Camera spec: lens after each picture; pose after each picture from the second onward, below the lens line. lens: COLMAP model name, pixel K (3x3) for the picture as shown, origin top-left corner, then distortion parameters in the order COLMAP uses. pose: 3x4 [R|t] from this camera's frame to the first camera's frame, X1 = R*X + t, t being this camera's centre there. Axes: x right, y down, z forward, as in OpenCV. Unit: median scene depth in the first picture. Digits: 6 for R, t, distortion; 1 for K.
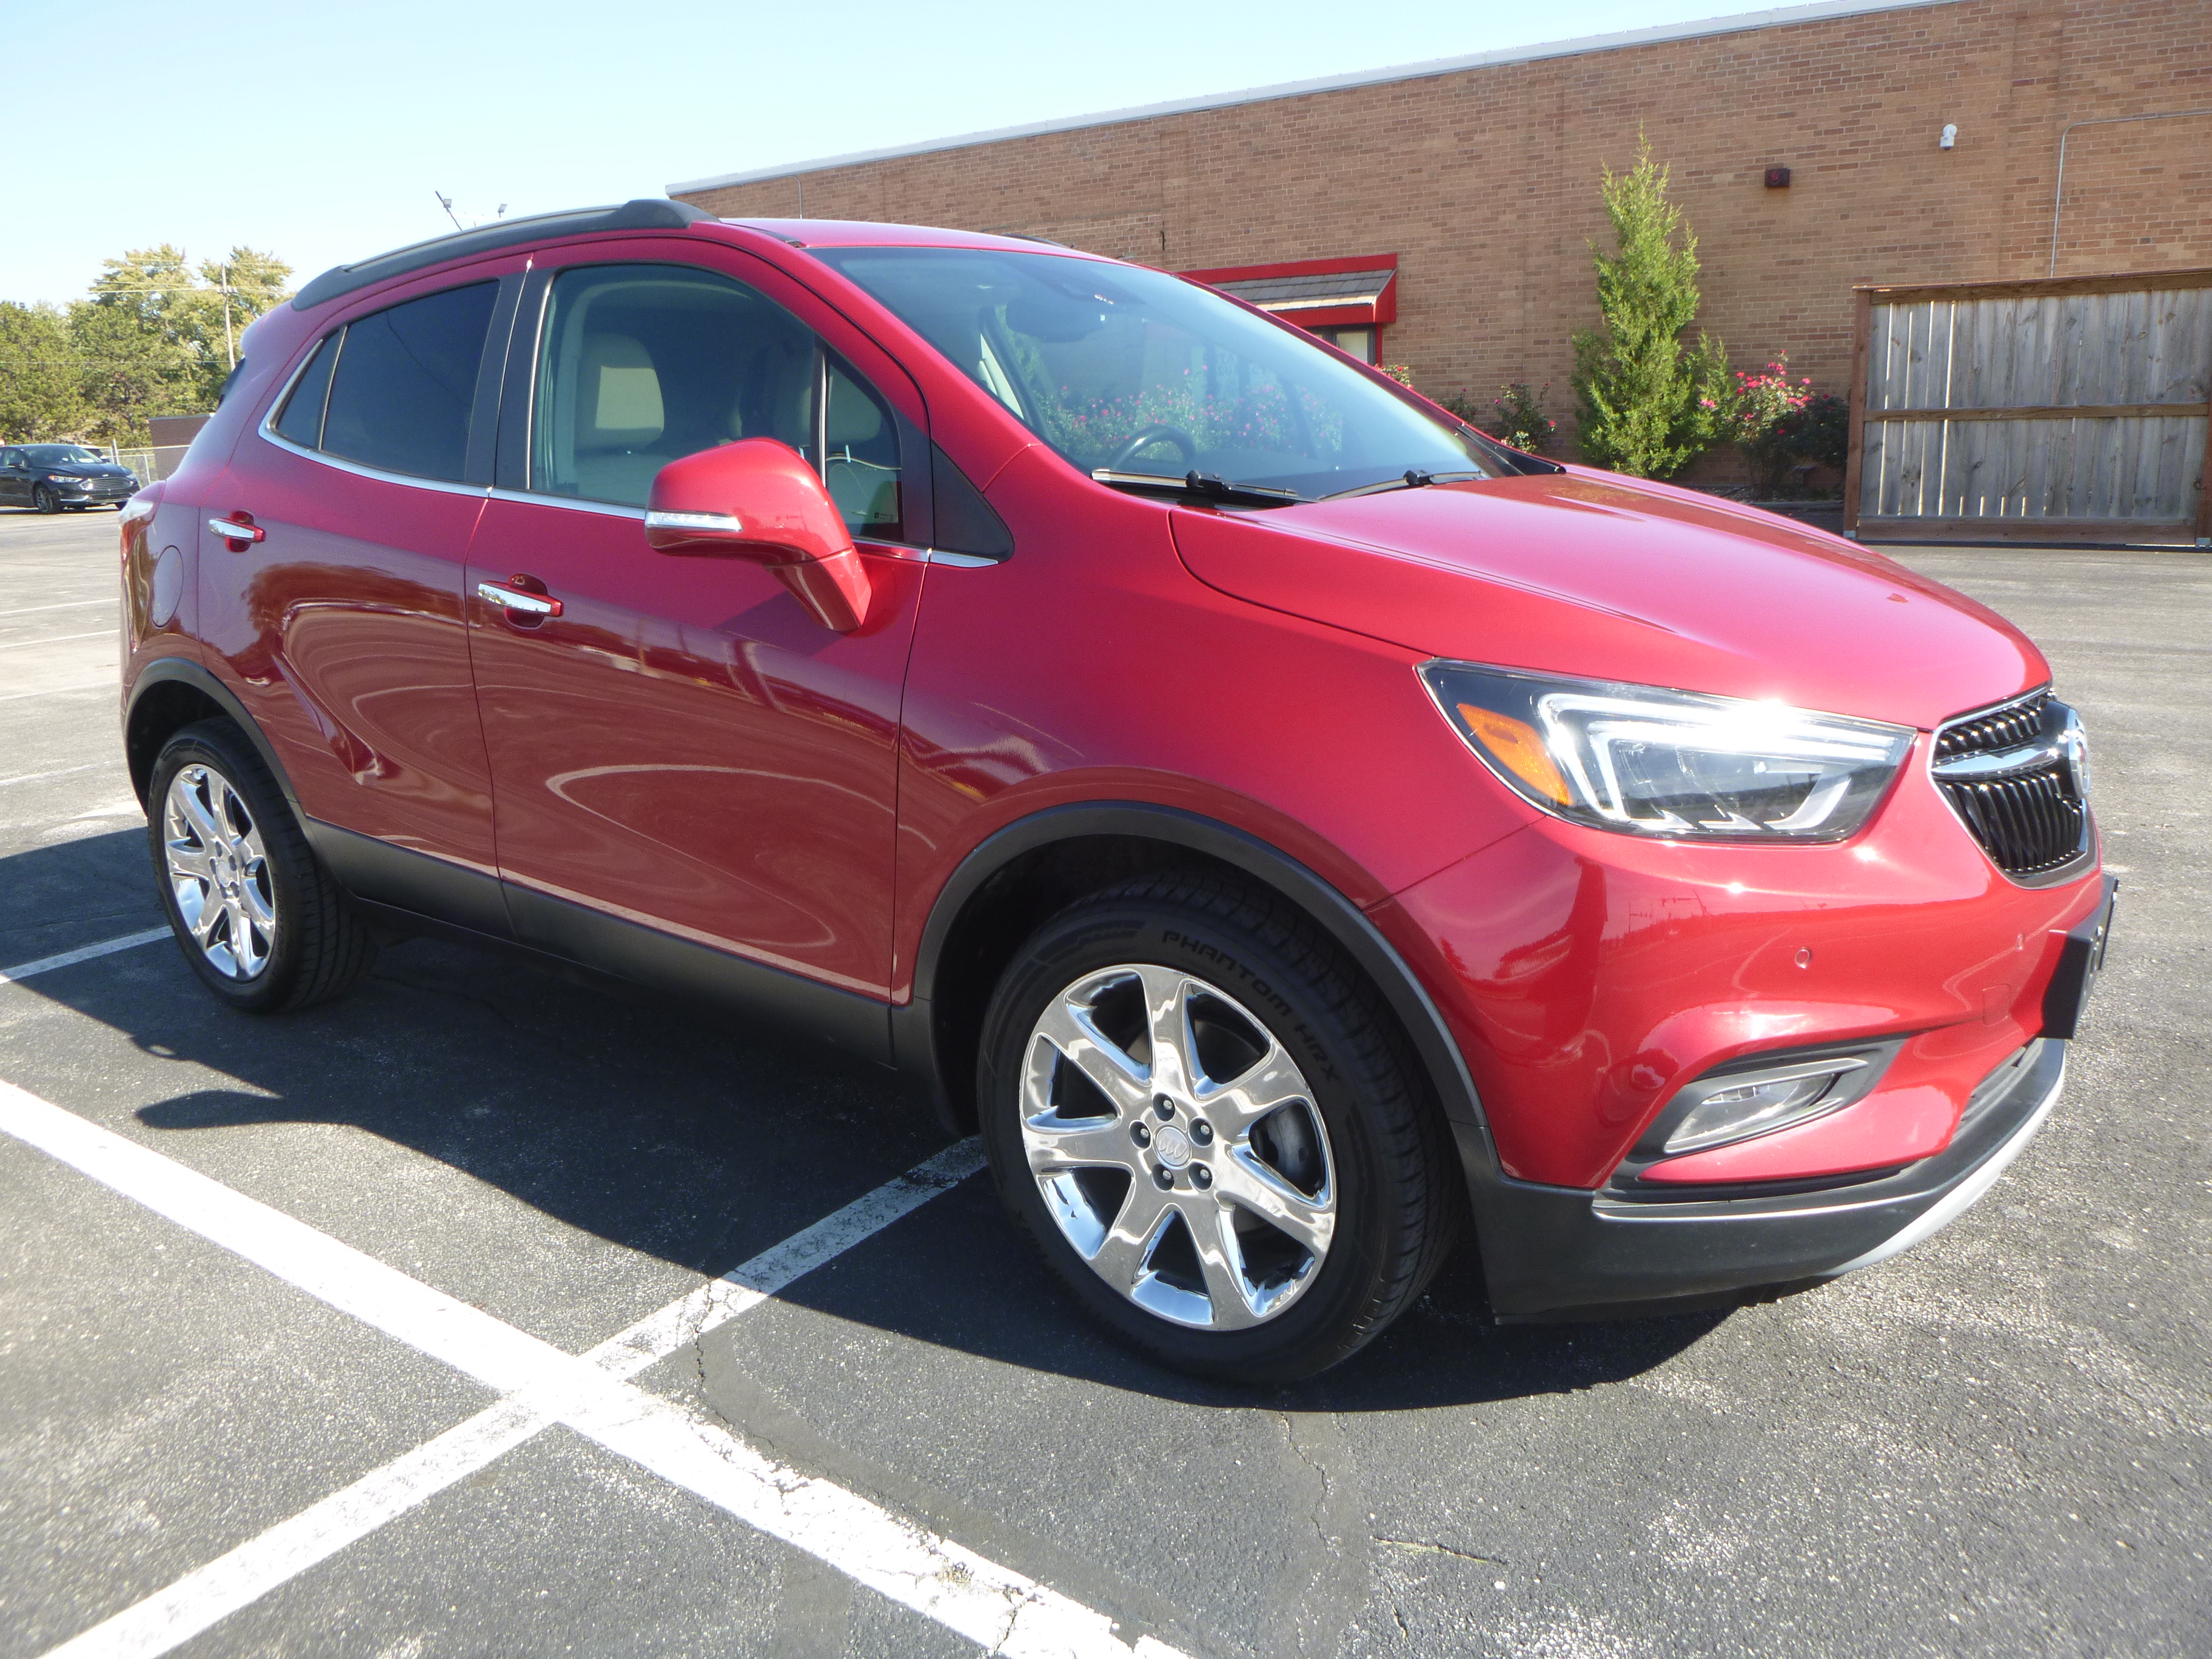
lens RADIAL K [[1647.6, 0, 1106.0], [0, 1647.6, 829.5], [0, 0, 1]] dist [-0.033240, -0.001940]
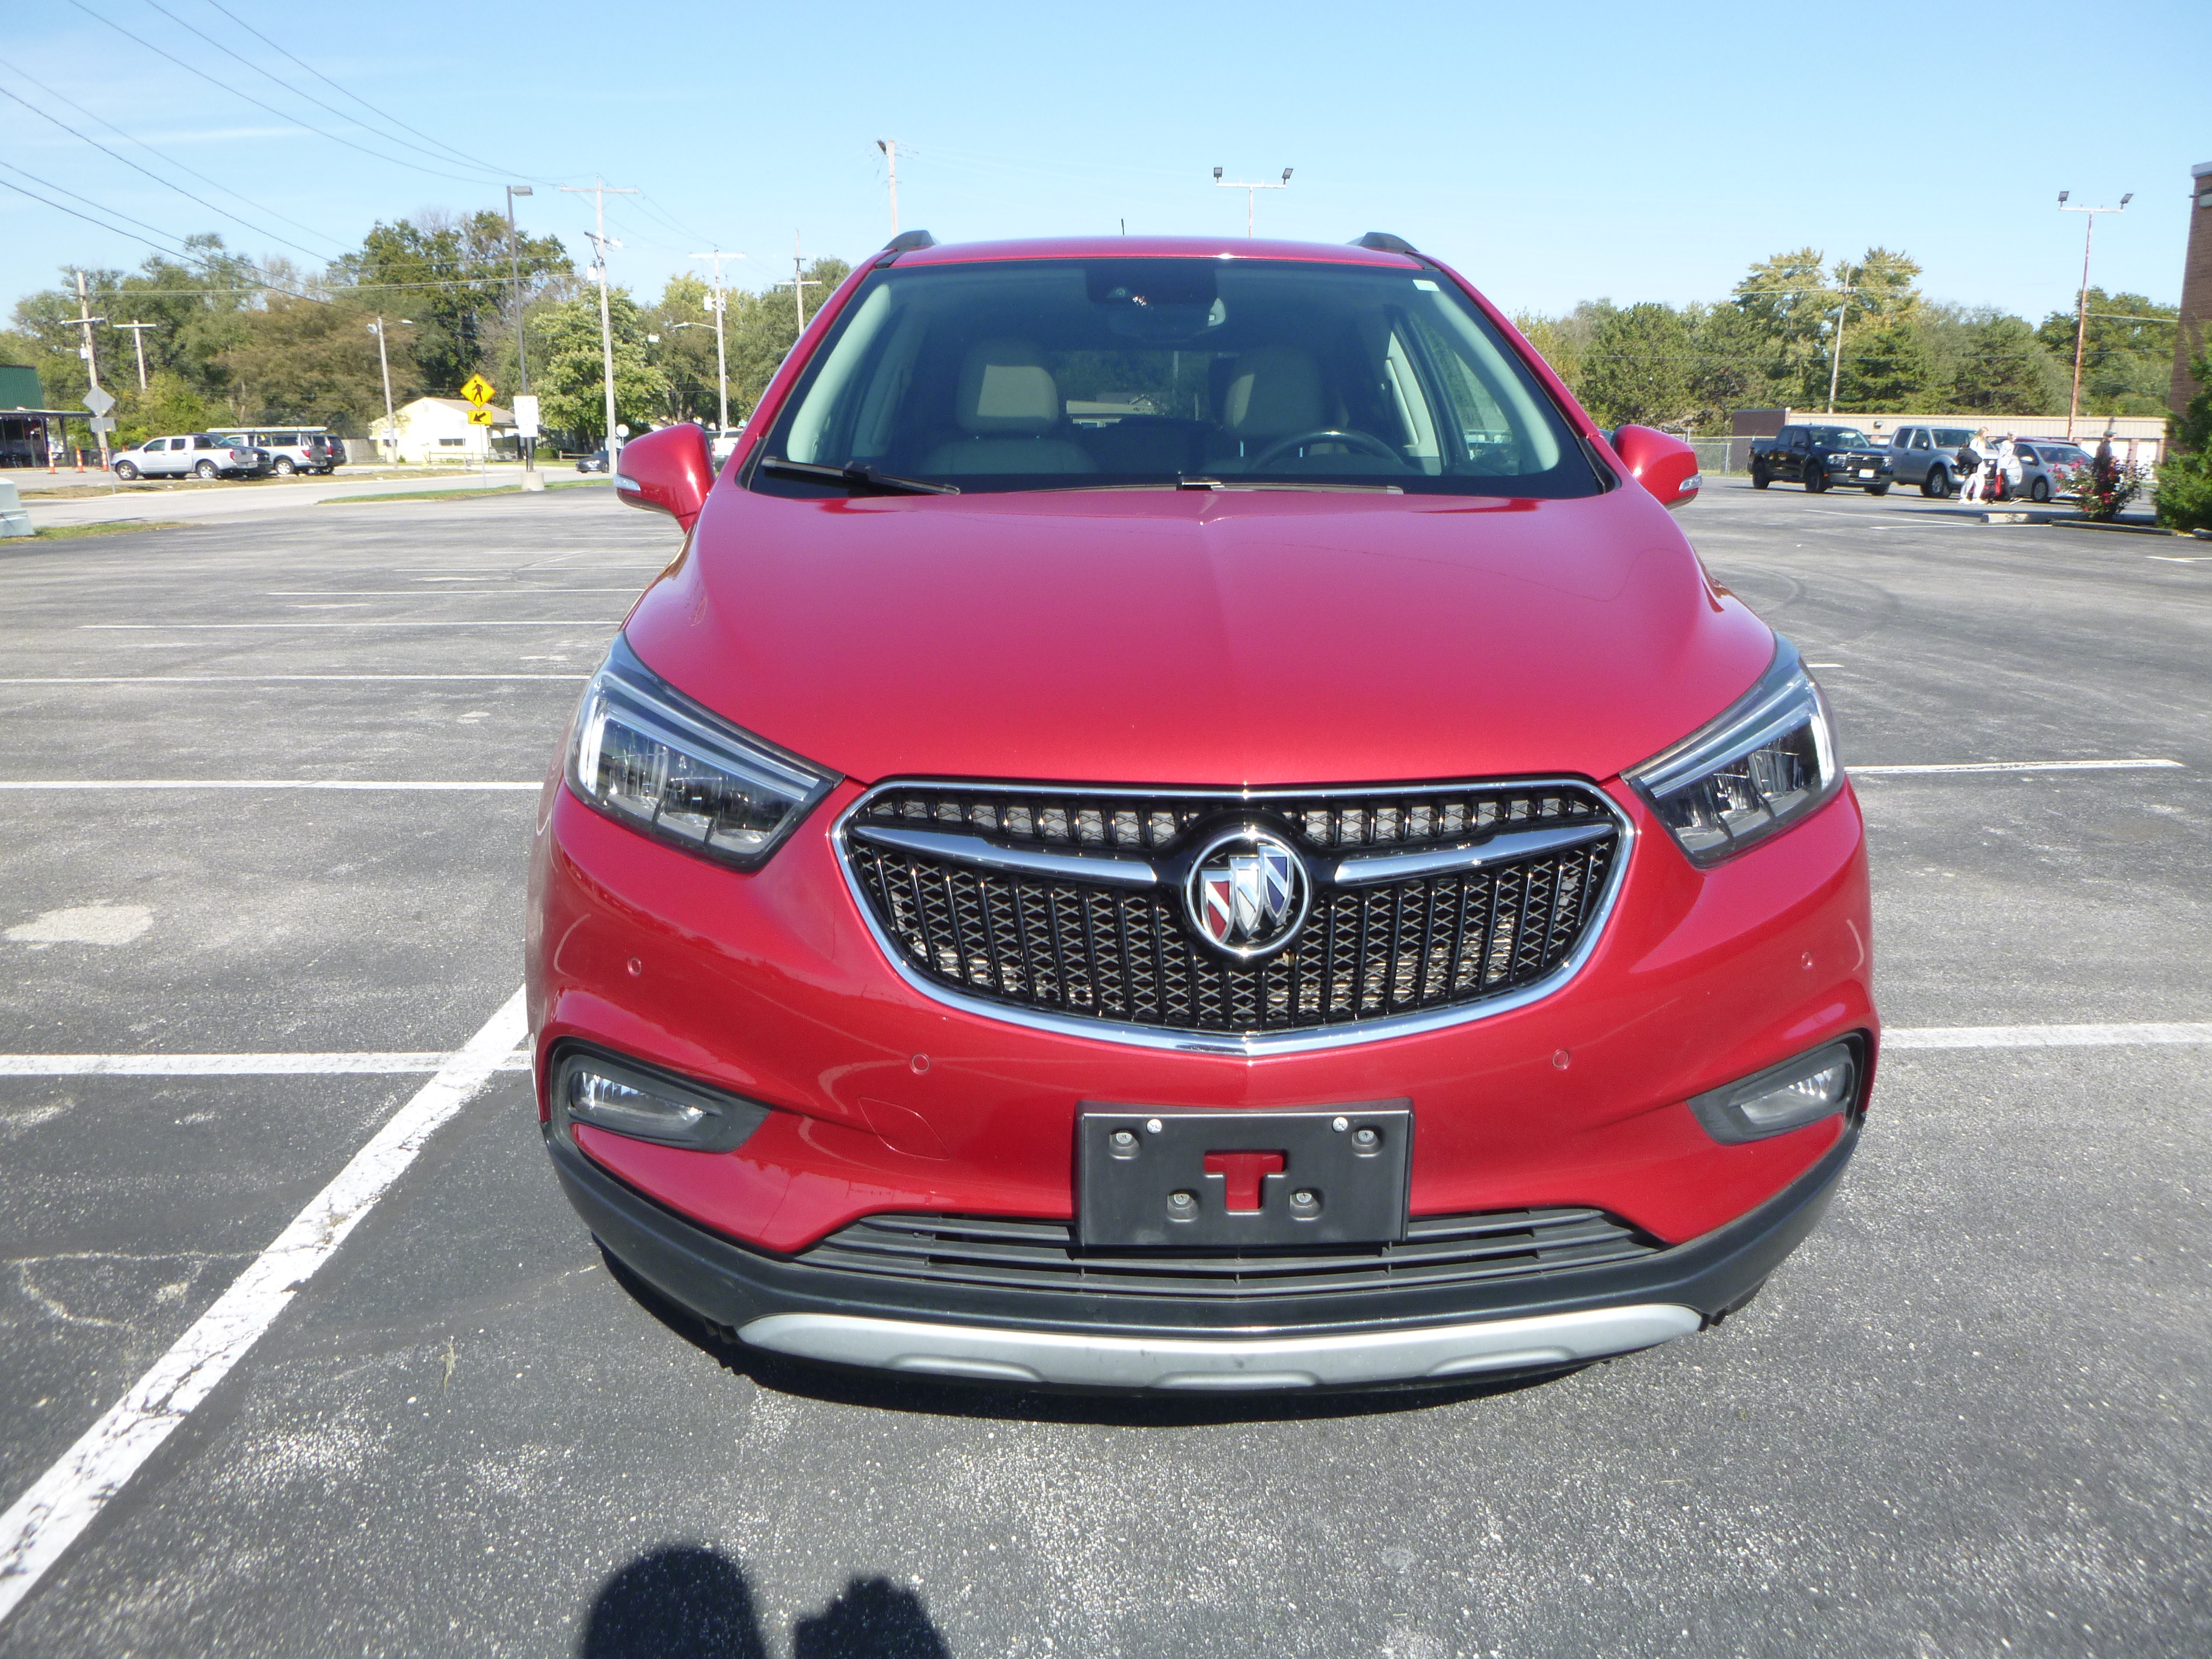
lens RADIAL K [[1640.8, 0, 1117.3], [0, 1640.8, 827.5], [0, 0, 1]] dist [-0.032676, -0.006863]
pose [[0.609517, 0.215601, -0.762893, 0.159930], [-0.214897, 0.971213, 0.102781, -0.019906], [0.763092, 0.101297, 0.638303, 0.070487]]
